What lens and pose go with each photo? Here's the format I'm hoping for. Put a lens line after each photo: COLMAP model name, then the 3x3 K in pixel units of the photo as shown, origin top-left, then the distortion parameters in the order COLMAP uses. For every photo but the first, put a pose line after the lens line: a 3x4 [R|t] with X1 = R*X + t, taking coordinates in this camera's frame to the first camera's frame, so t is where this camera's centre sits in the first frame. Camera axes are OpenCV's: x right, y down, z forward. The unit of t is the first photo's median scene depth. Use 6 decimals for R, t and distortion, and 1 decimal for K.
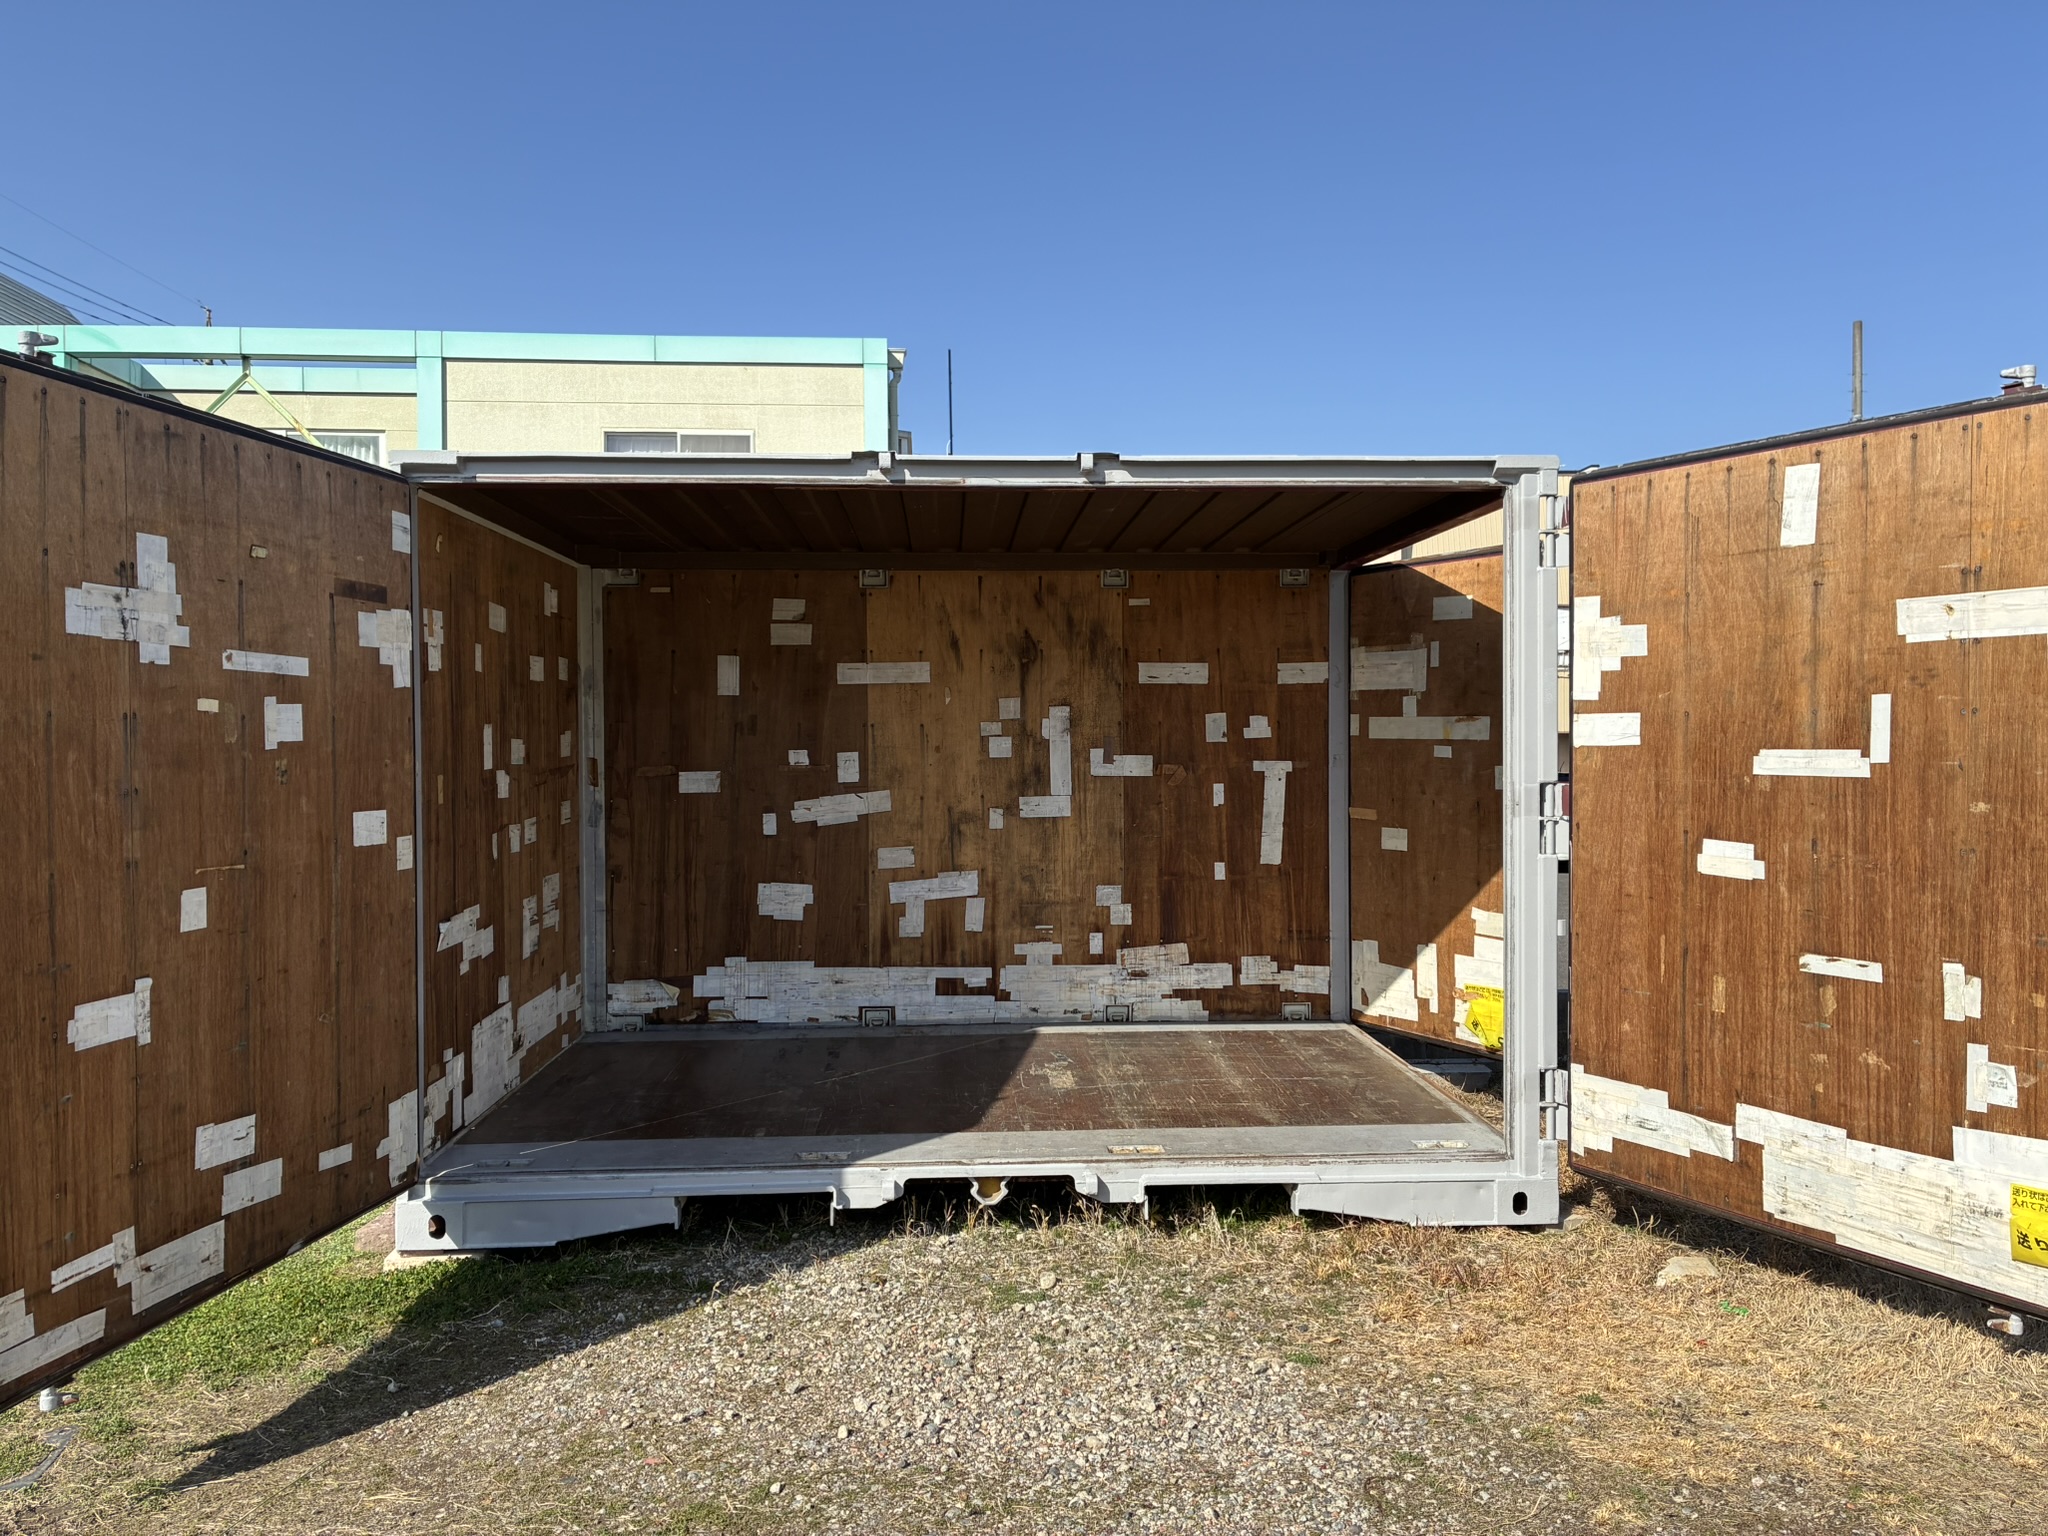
lens RADIAL K [[1560.4, 0, 1033.1], [0, 1560.4, 751.7], [0, 0, 1]] dist [0.039826, -0.045291]
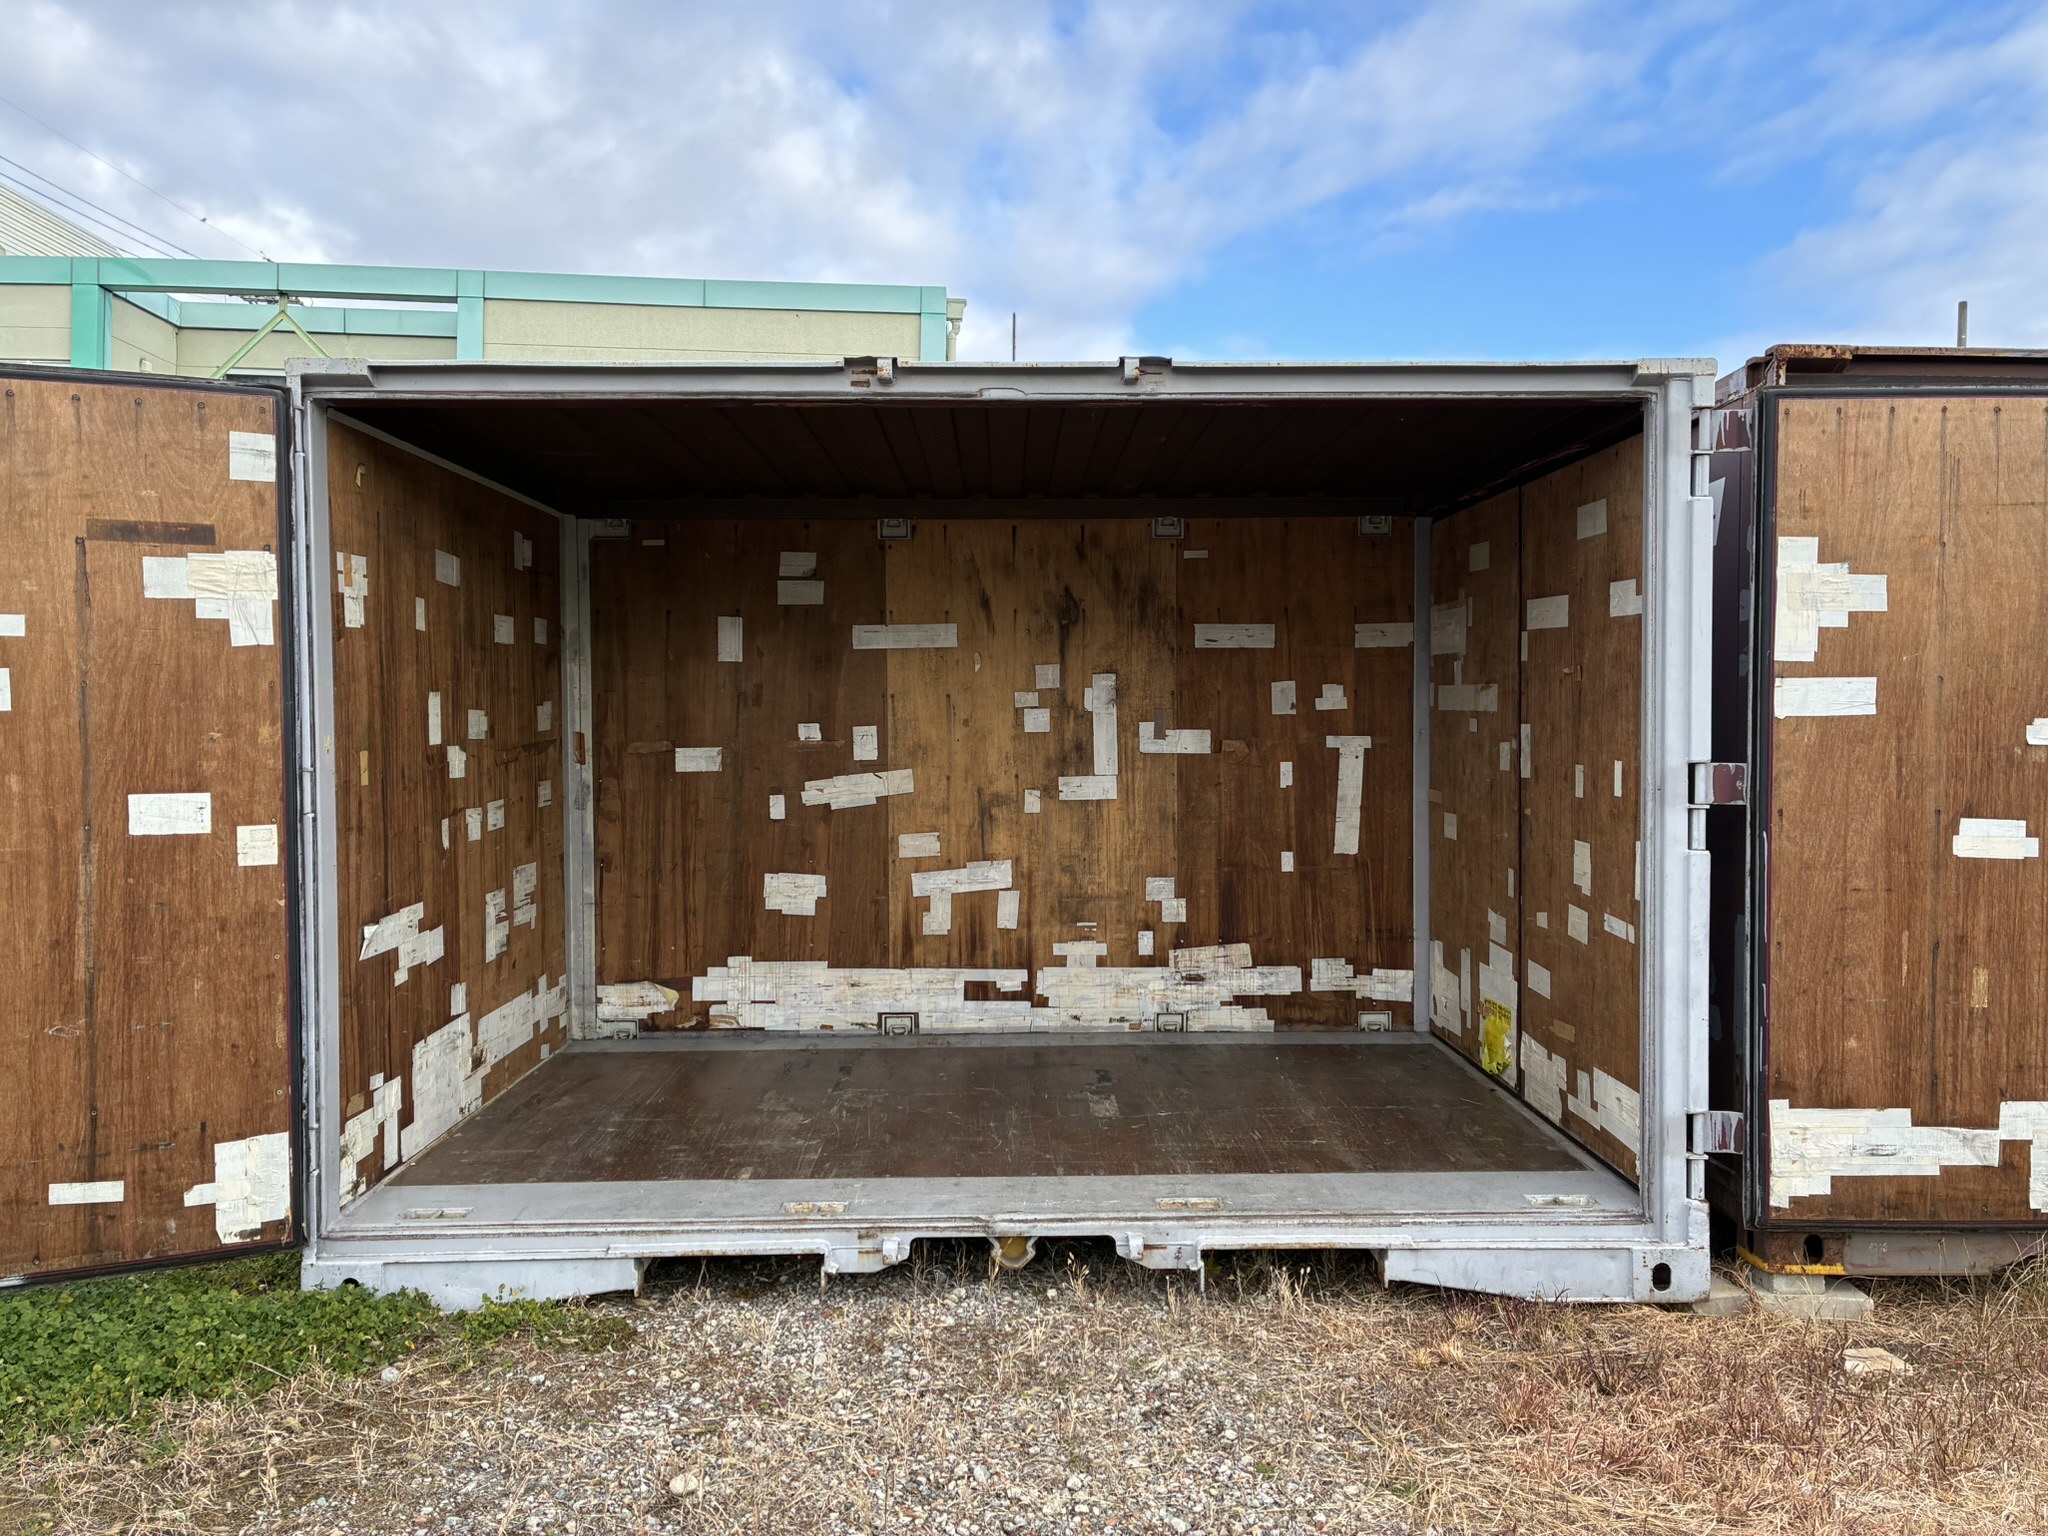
lens RADIAL K [[1560.4, 0, 1026.9], [0, 1560.4, 753.0], [0, 0, 1]] dist [0.039826, -0.045291]
pose [[0.999182, 0.000934, -0.040425, 0.012495], [-0.000279, 0.999869, 0.016213, 0.001782], [0.040435, -0.016189, 0.999051, 0.169441]]
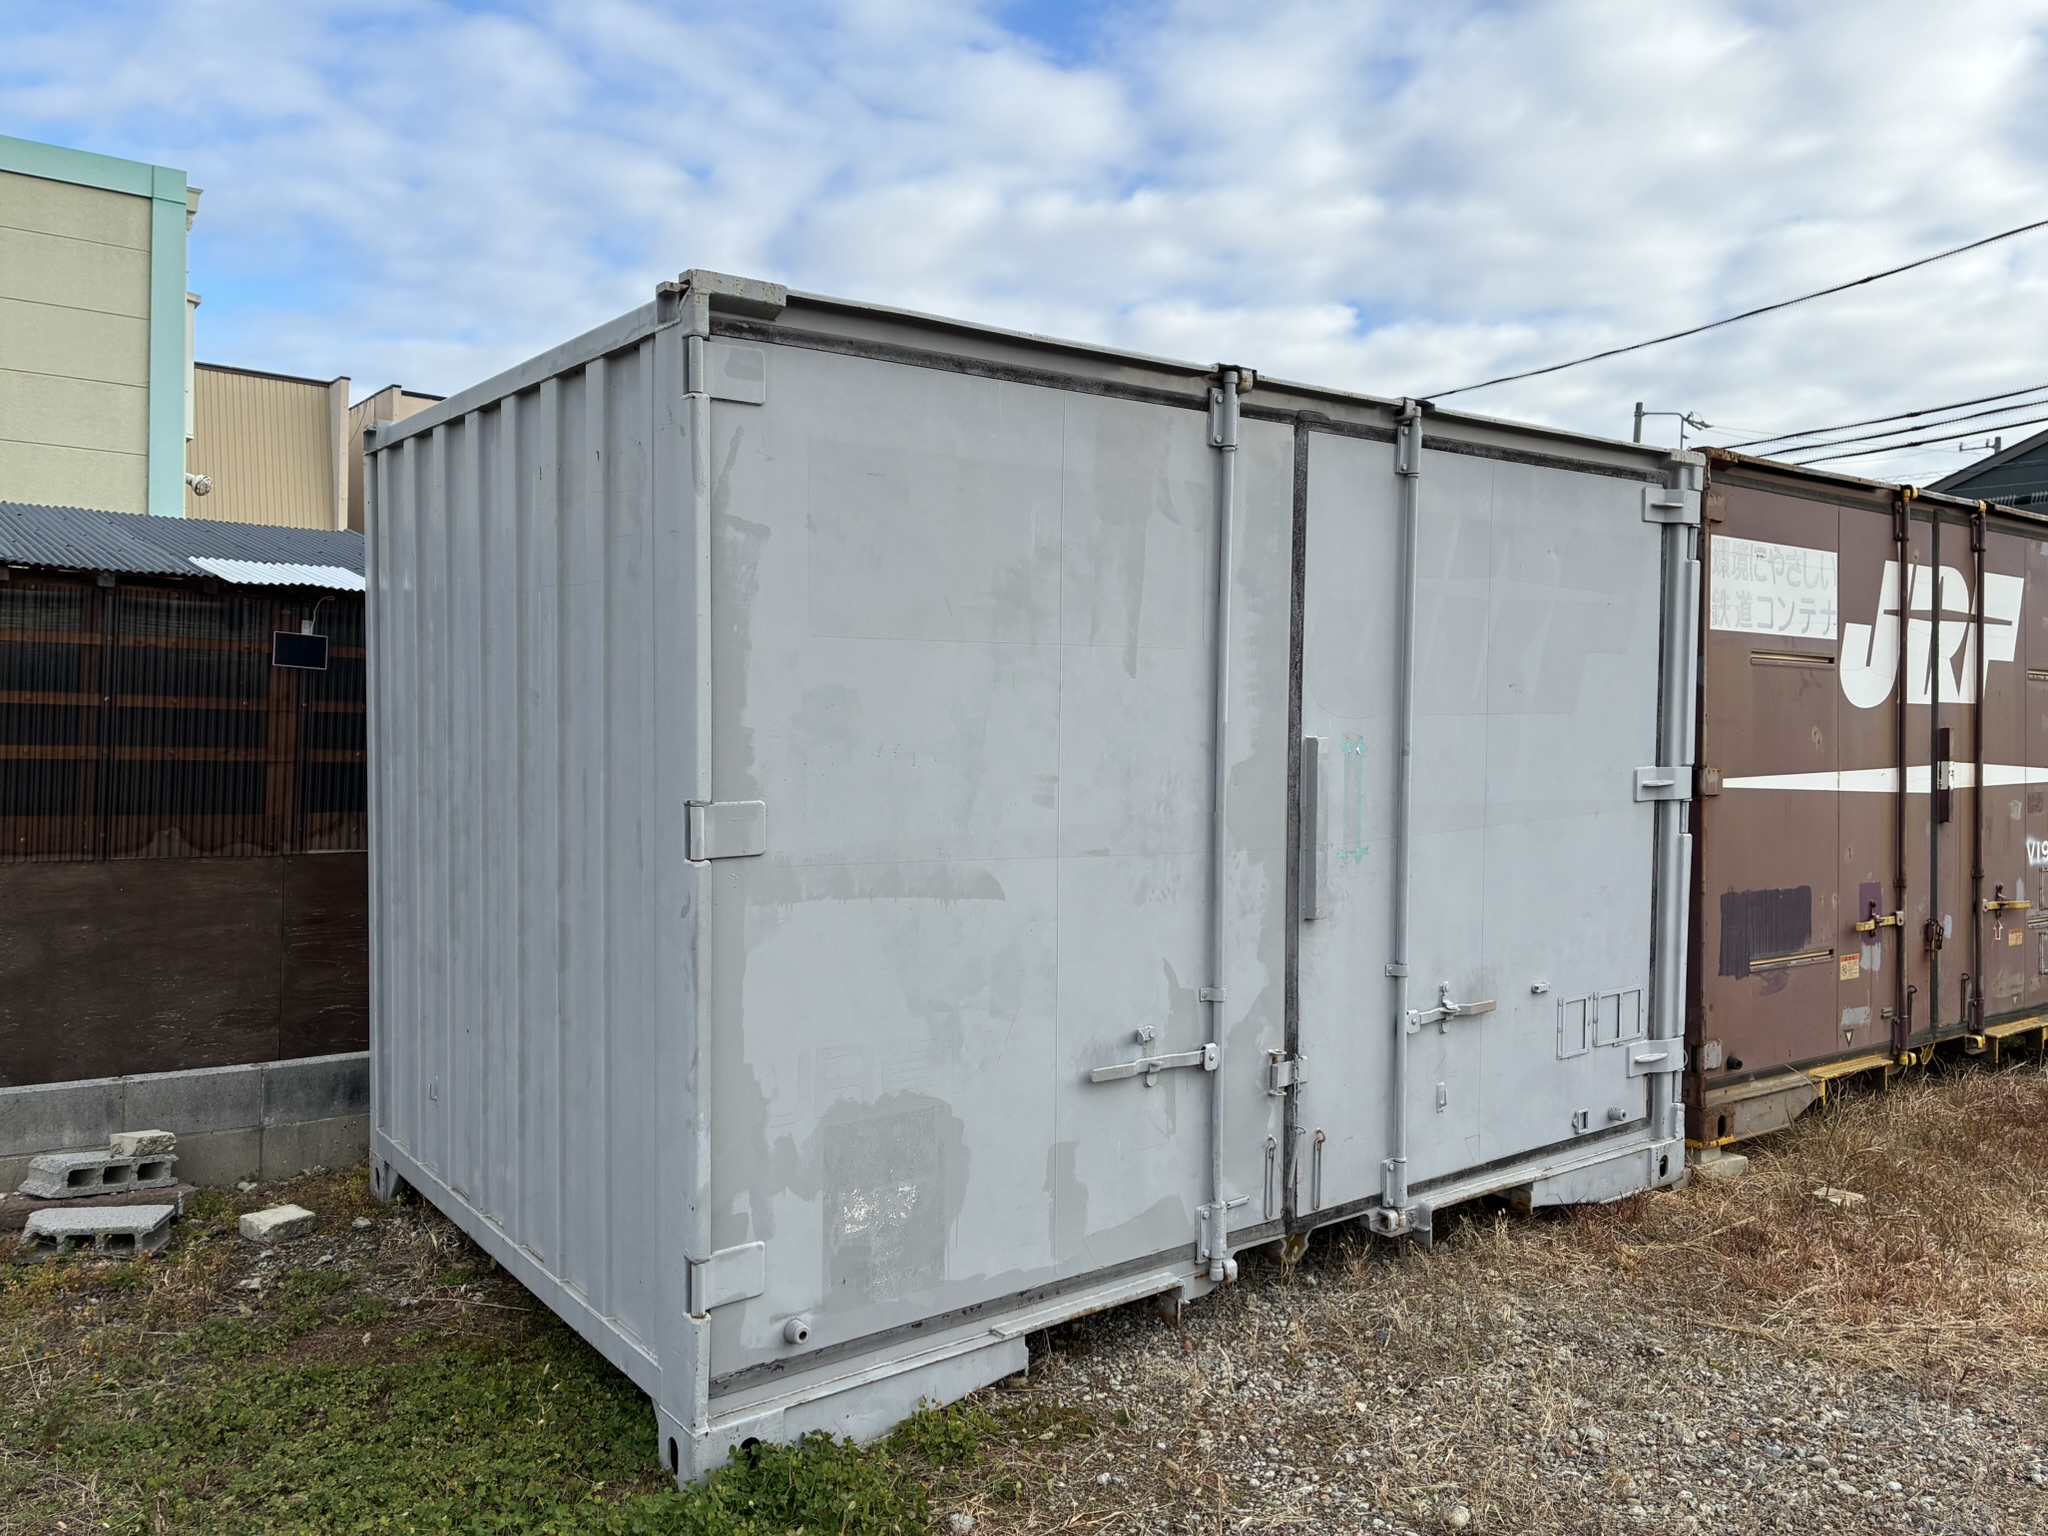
lens RADIAL K [[1560.4, 0, 1039.2], [0, 1560.4, 688.9], [0, 0, 1]] dist [0.039826, -0.045291]
pose [[0.824724, 0.020431, 0.565166, -0.614724], [-0.024173, 0.999707, -0.000865, -0.018293], [-0.565018, -0.012949, 0.824977, 0.368003]]
